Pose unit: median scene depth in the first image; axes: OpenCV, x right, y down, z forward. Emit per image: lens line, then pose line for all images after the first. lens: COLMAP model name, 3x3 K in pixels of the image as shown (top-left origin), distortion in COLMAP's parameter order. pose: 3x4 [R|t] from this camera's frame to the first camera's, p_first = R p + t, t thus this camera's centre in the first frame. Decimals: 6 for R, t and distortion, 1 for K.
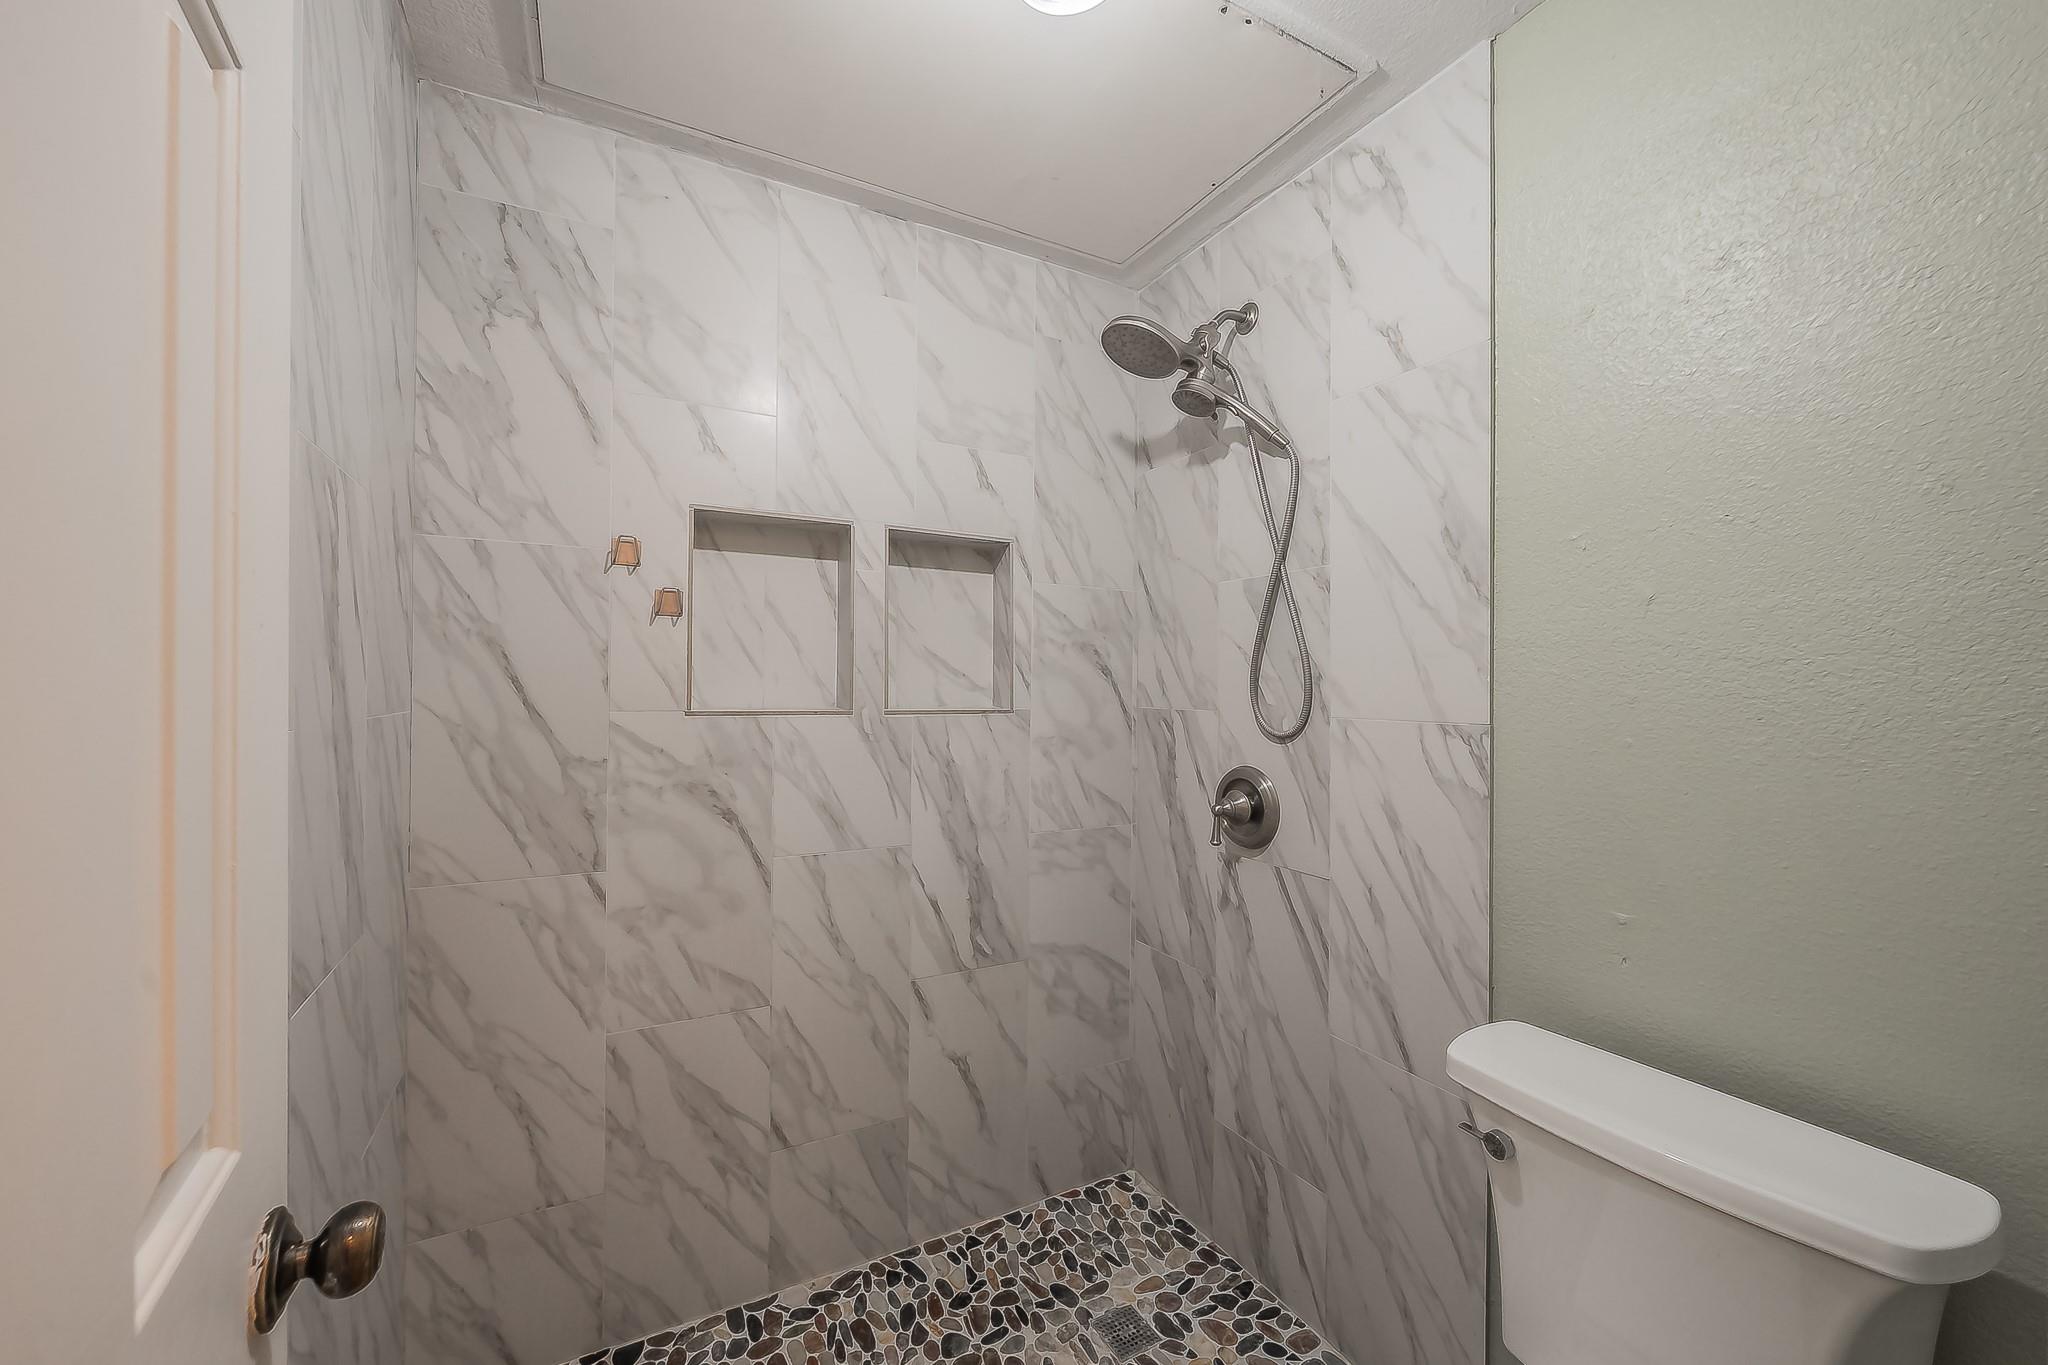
lens RADIAL K [[807.9, 0, 1028.2], [0, 807.9, 680.9], [0, 0, 1]] dist [-0.002707, -0.000130]
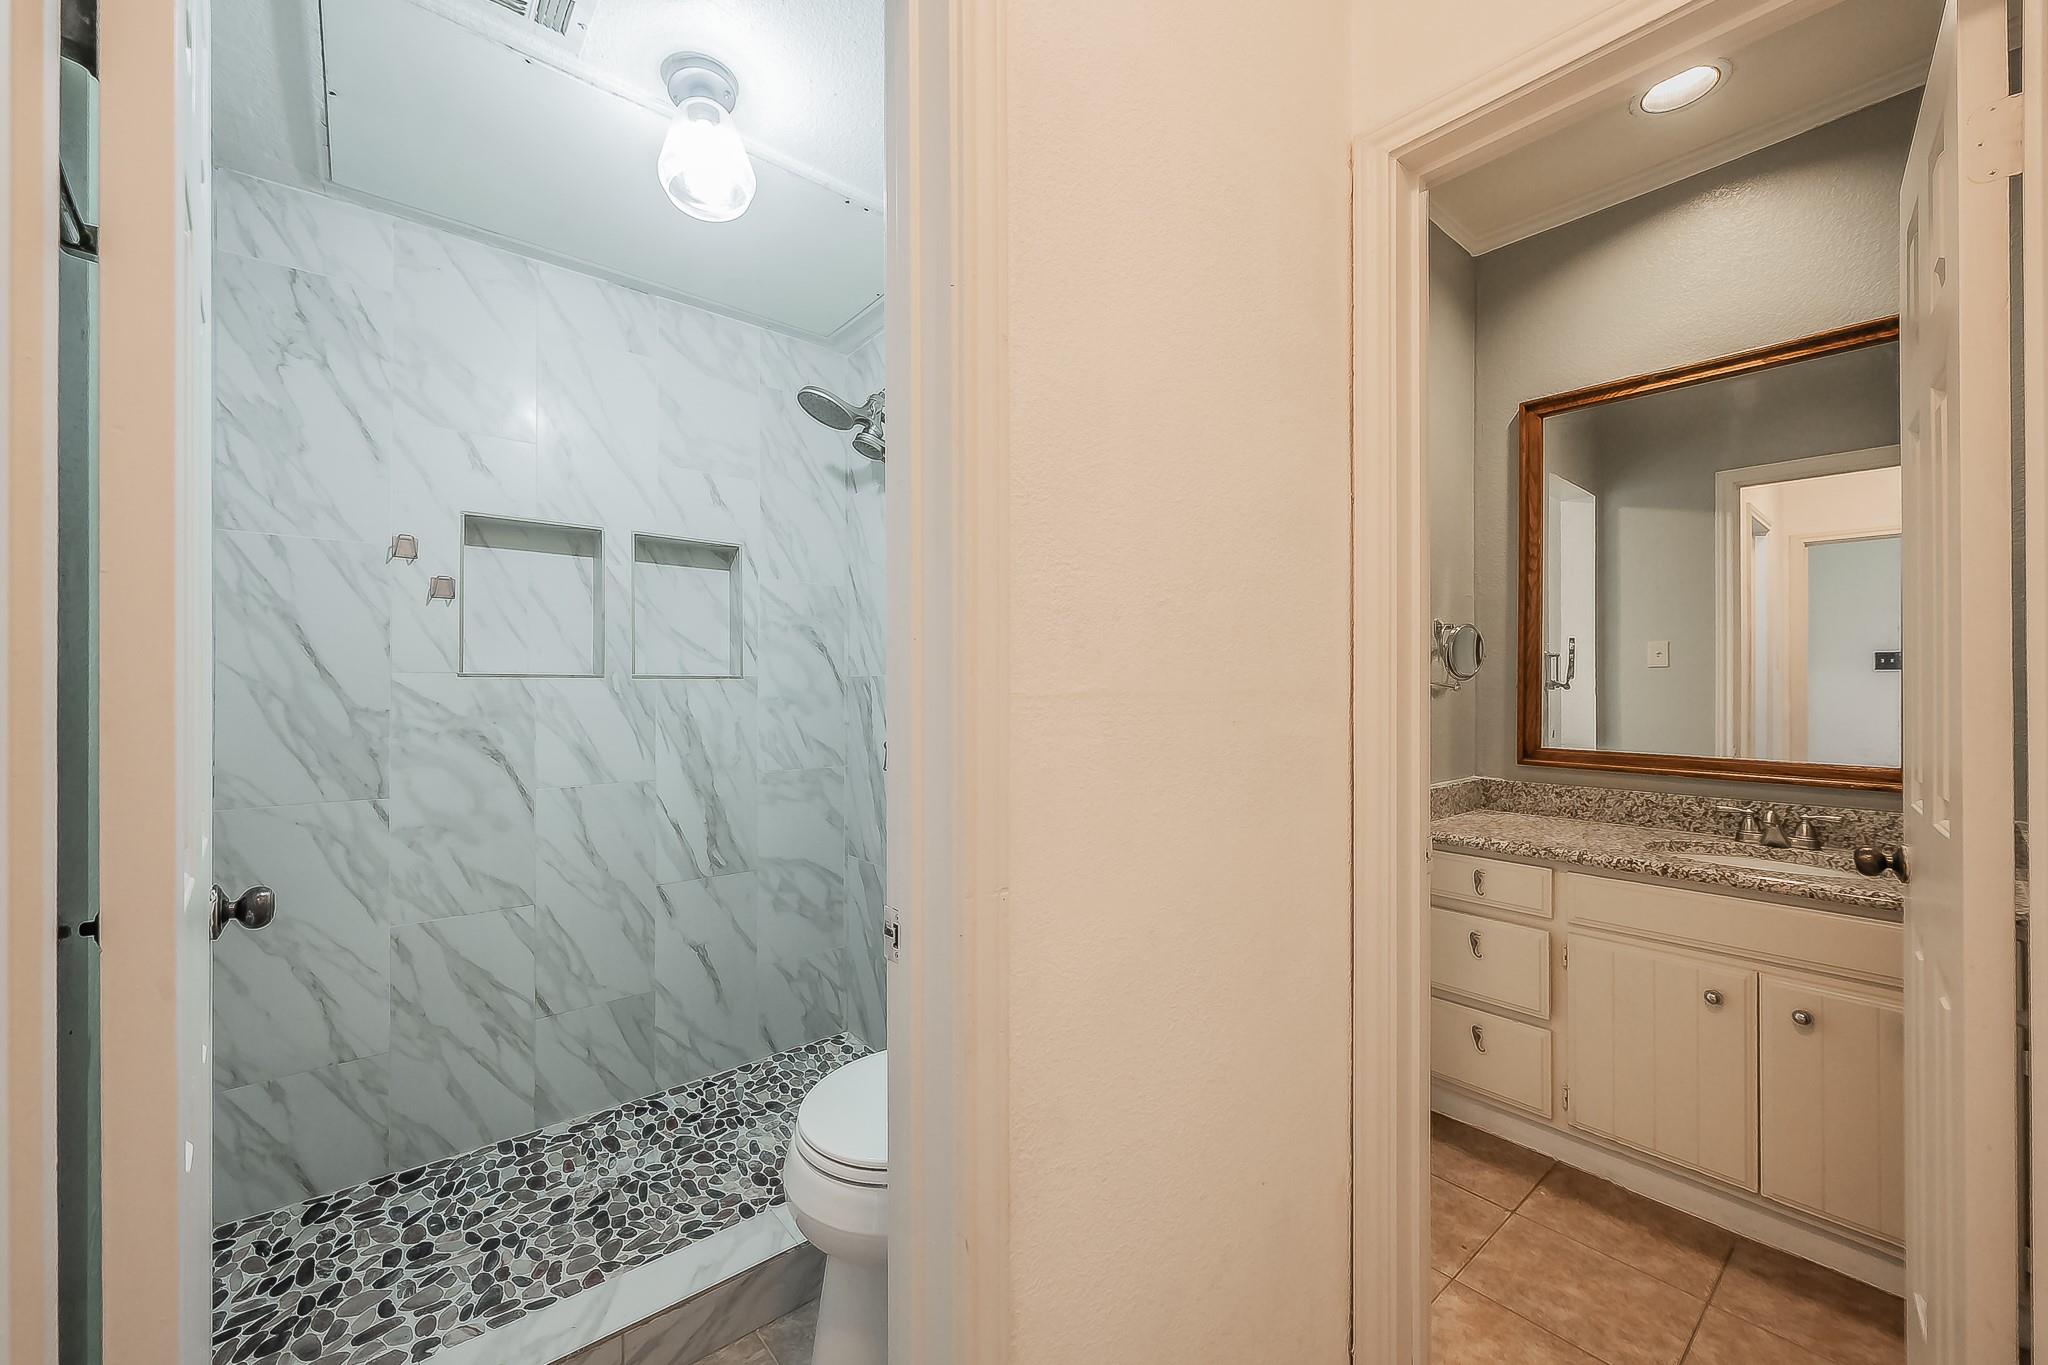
lens RADIAL K [[807.9, 0, 1020.5], [0, 807.9, 683.4], [0, 0, 1]] dist [-0.002707, -0.000130]
pose [[0.980997, -0.003963, 0.193984, 0.192166], [0.002671, 0.999972, 0.006925, 0.045516], [-0.194006, -0.006275, 0.980980, -0.406844]]
